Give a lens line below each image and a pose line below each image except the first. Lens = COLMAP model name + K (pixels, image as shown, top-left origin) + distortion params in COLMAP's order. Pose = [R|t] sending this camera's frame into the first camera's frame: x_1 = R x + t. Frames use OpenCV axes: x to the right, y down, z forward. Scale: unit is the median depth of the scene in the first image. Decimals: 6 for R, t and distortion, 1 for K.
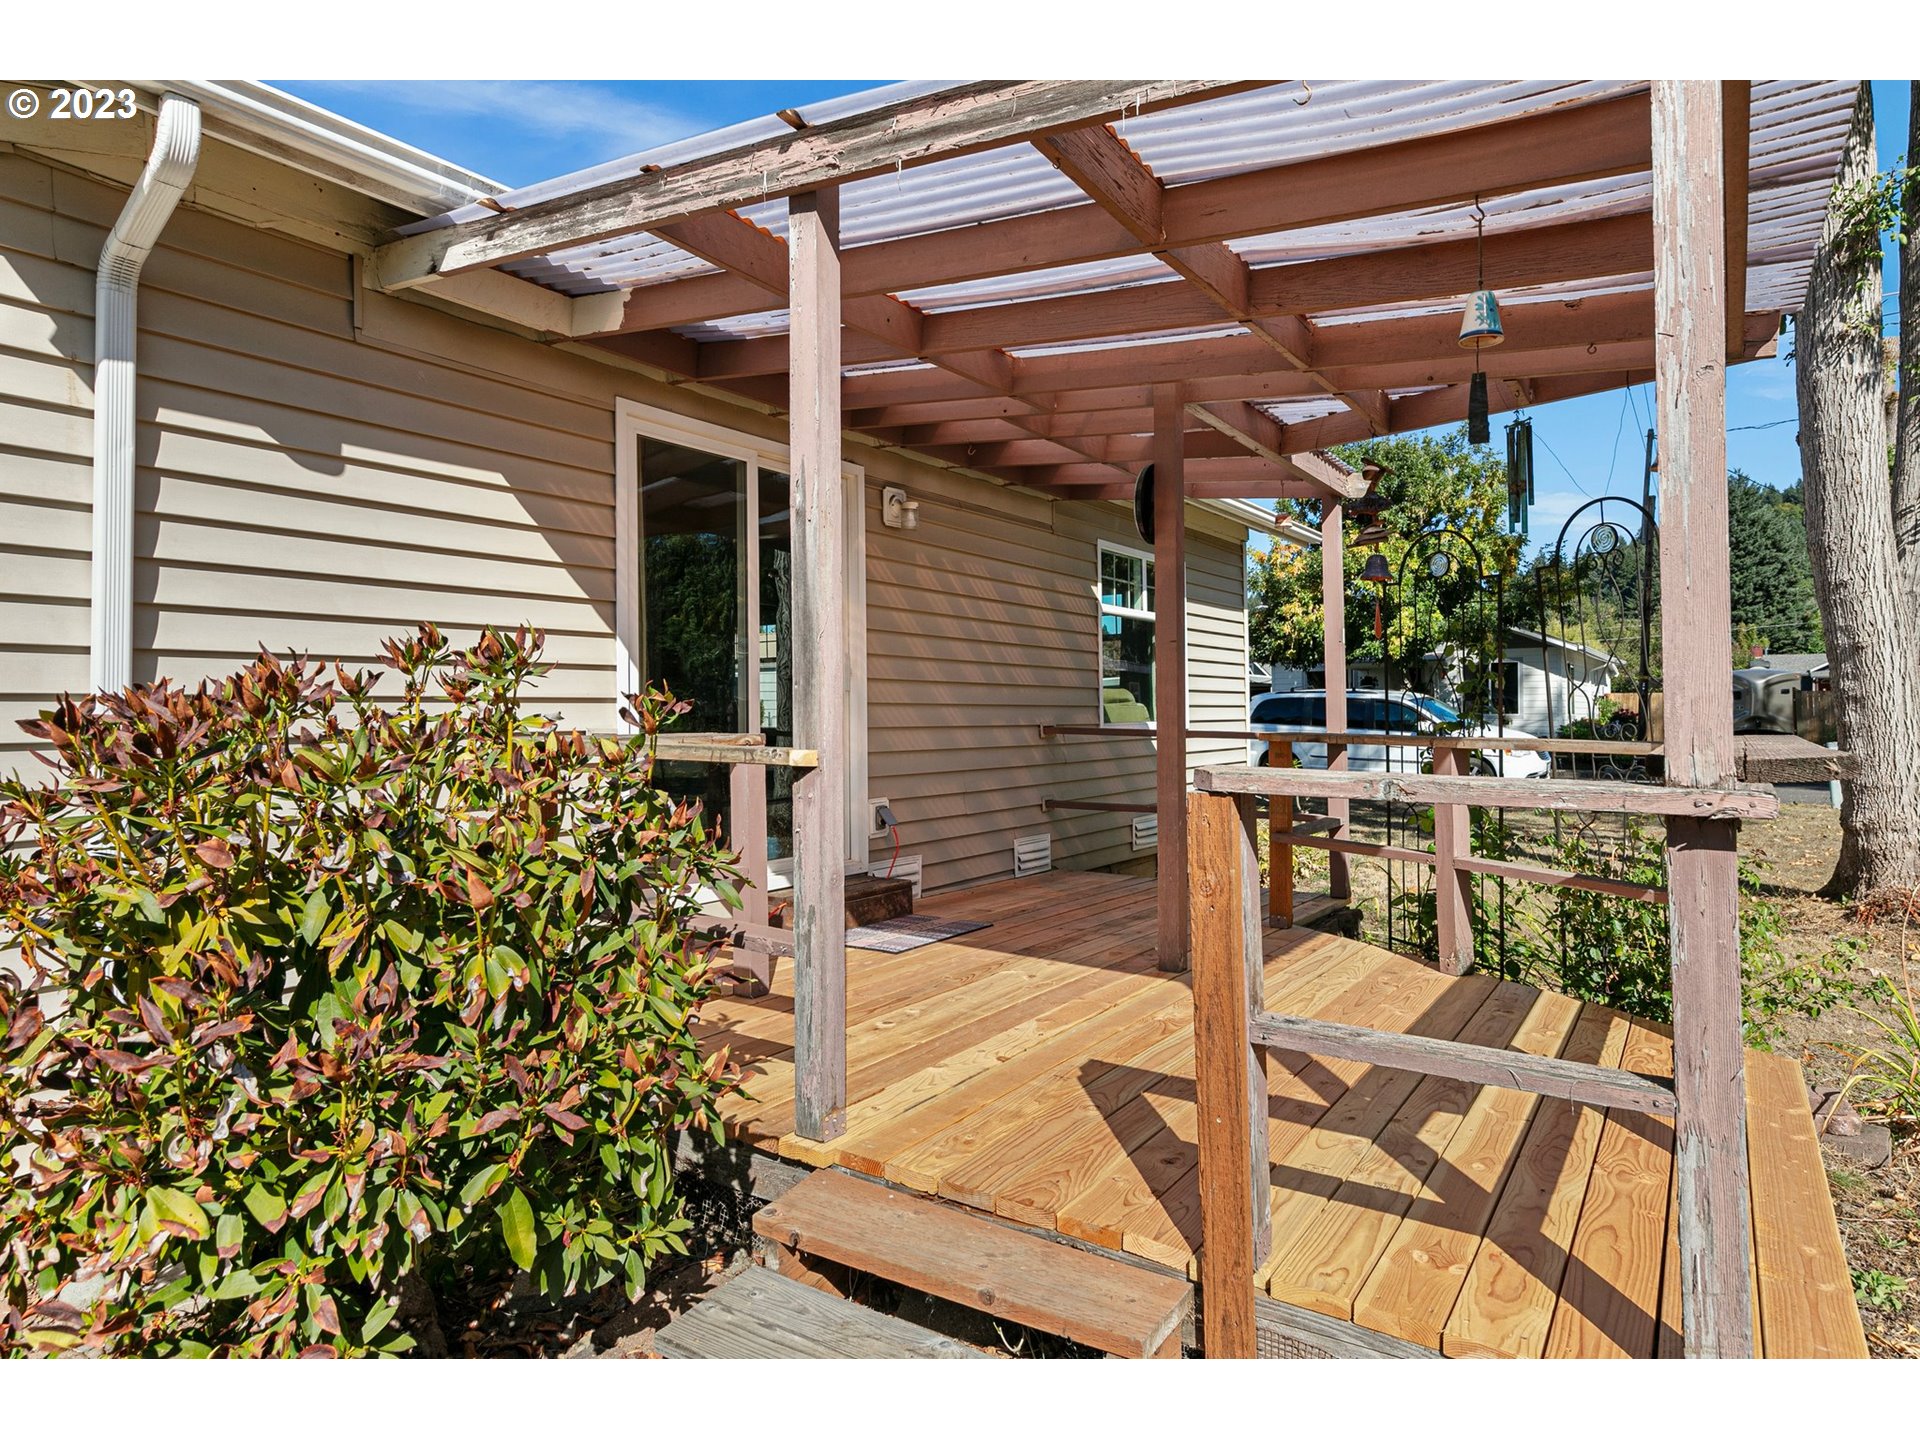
lens RADIAL K [[1294.8, 0, 961.2], [0, 1294.8, 713.7], [0, 0, 1]] dist [-0.007049, -0.001801]
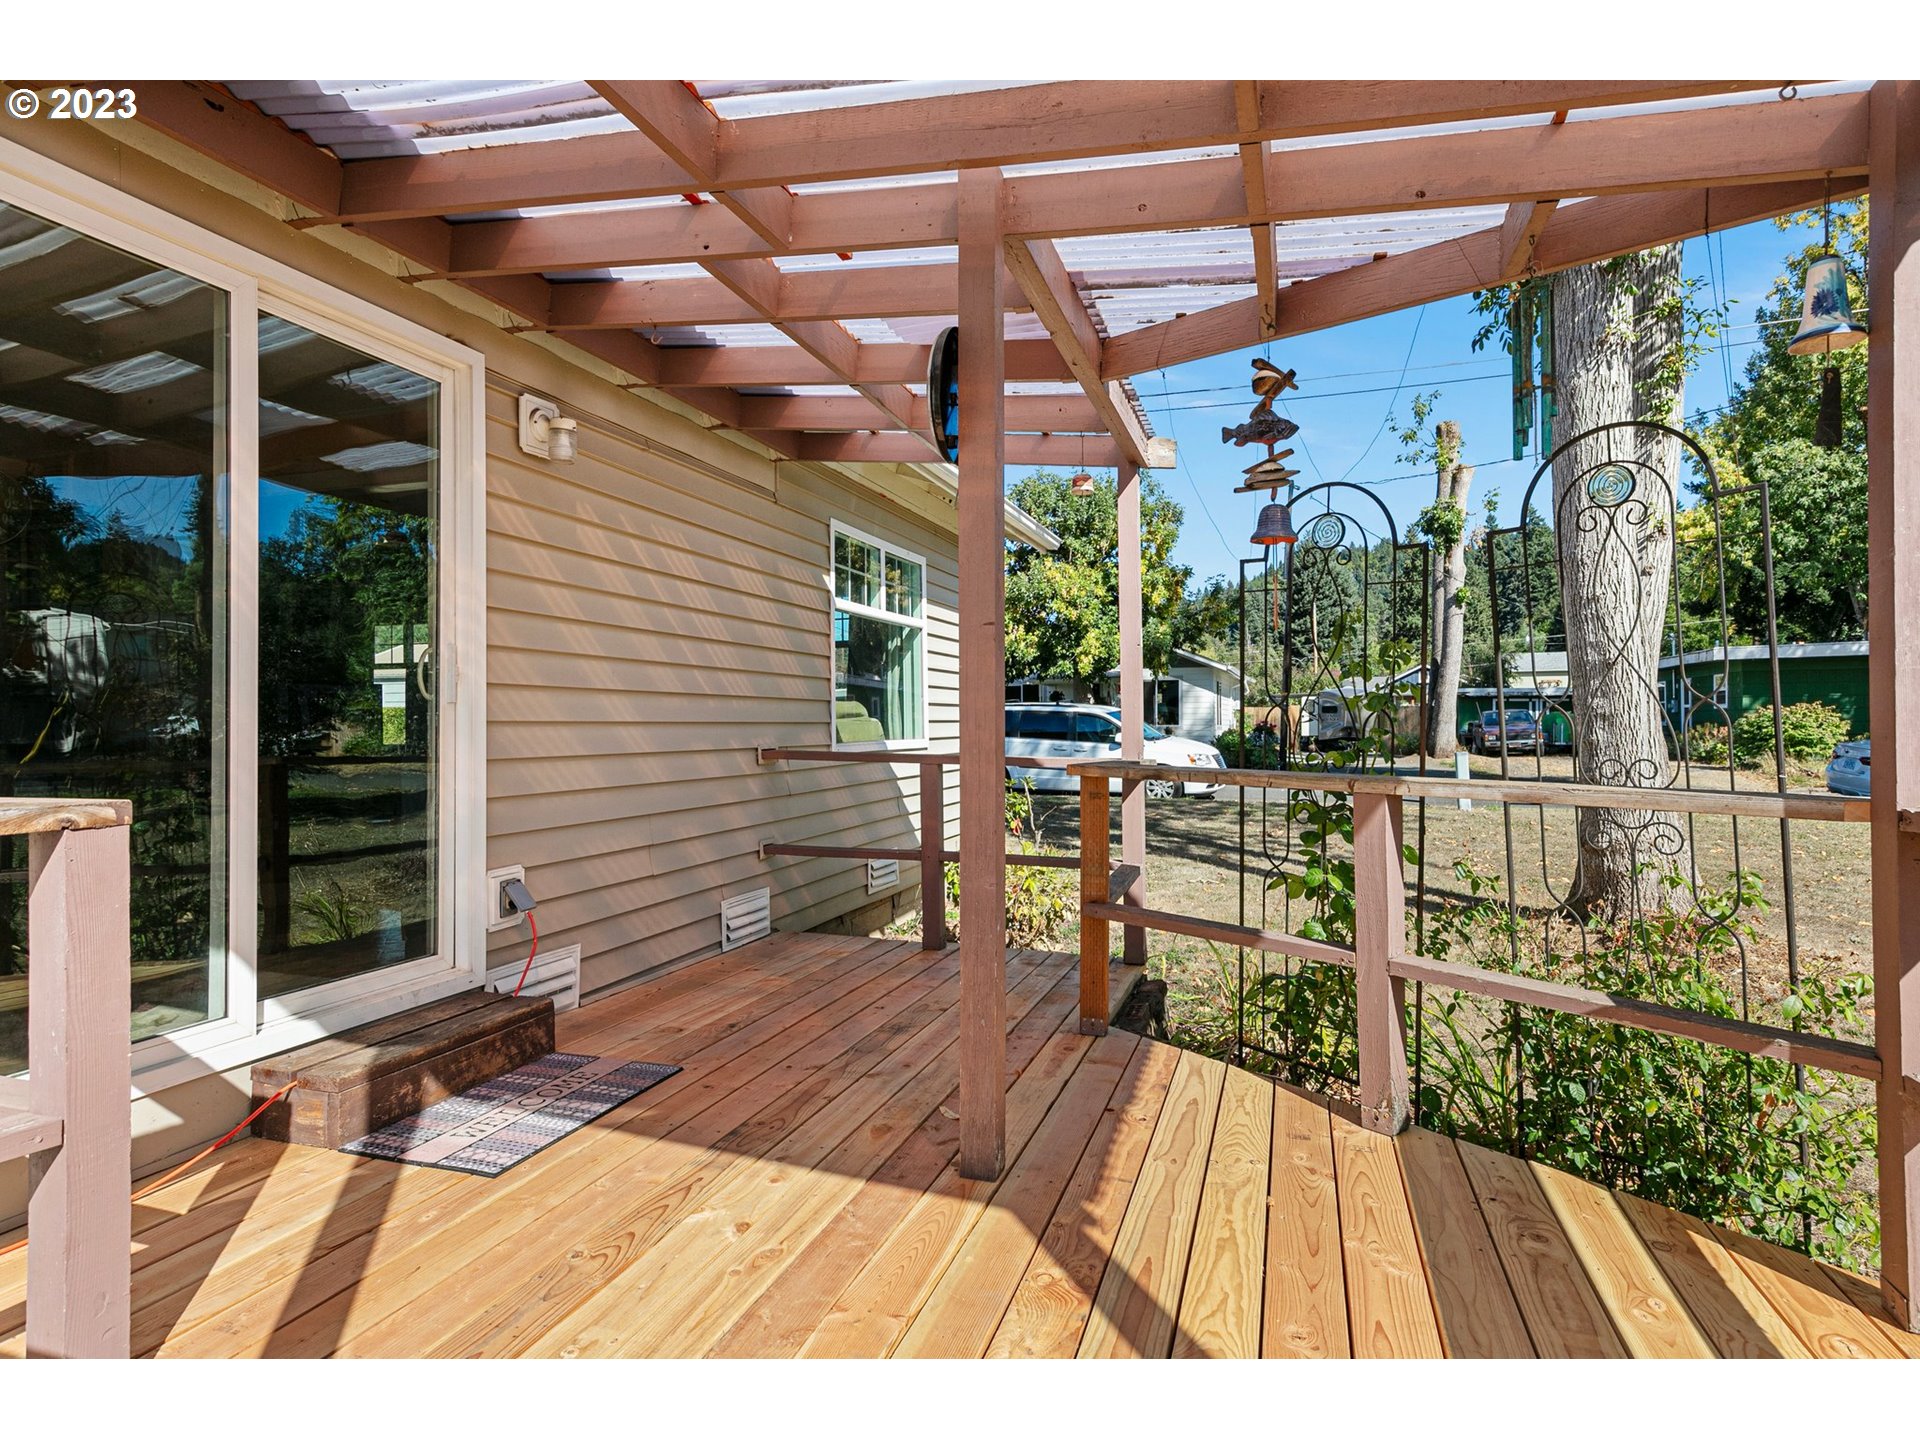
lens RADIAL K [[1135.1, 0, 968.5], [0, 1135.1, 686.0], [0, 0, 1]] dist [0.025080, 0.000609]
pose [[0.969565, 0.009617, 0.244644, 0.016198], [-0.001595, 0.999455, -0.032966, -0.005907], [-0.244828, 0.031572, 0.969052, 0.304842]]
